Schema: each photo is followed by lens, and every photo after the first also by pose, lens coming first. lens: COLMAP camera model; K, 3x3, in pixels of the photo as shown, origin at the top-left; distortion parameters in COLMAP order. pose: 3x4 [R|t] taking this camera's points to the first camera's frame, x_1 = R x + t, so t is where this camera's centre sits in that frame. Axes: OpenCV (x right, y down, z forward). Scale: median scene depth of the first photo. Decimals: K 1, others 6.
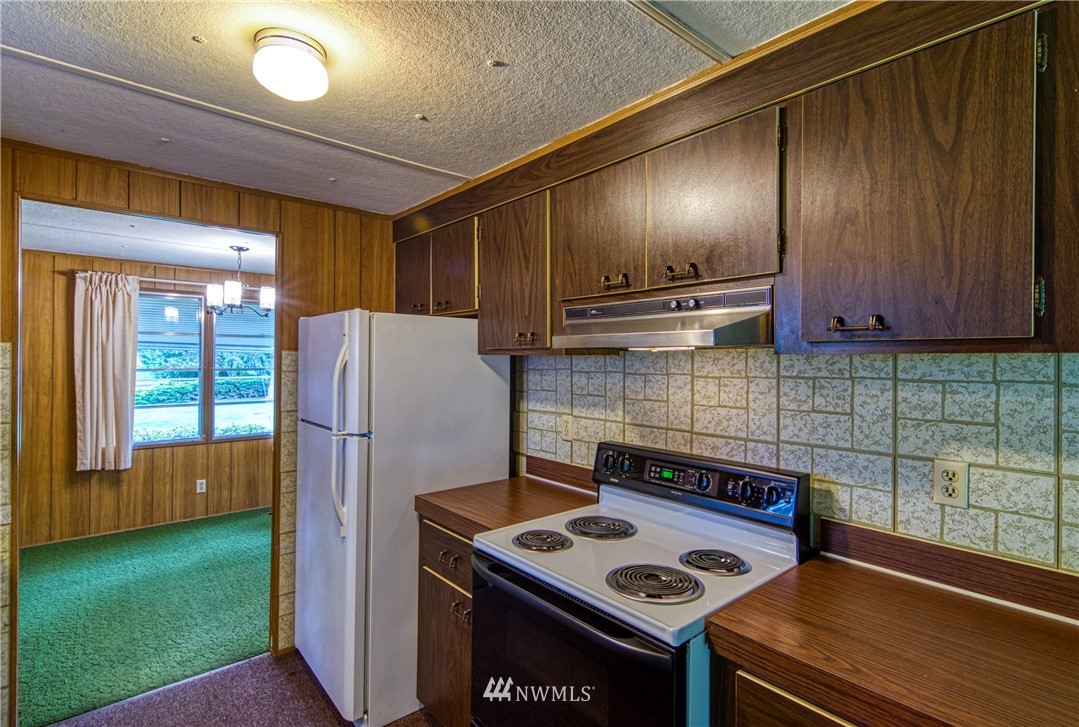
lens RADIAL K [[522.6, 0, 539.5], [0, 522.6, 363.5], [0, 0, 1]] dist [0.000787, -0.000031]
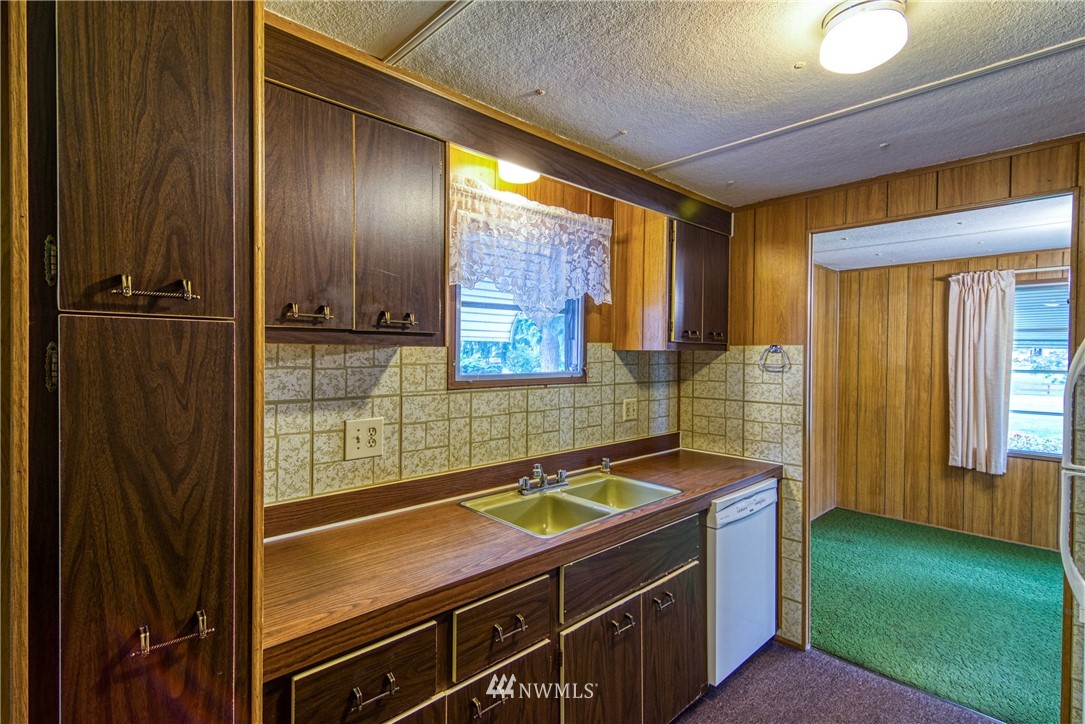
lens RADIAL K [[522.3, 0, 542.5], [0, 522.3, 362.0], [0, 0, 1]] dist [0.021459, 0.000182]
pose [[0.042349, 0.008049, -0.999070, 0.142753], [-0.014011, 0.999874, 0.007462, 0.001441], [0.999005, 0.013682, 0.042457, 0.134533]]
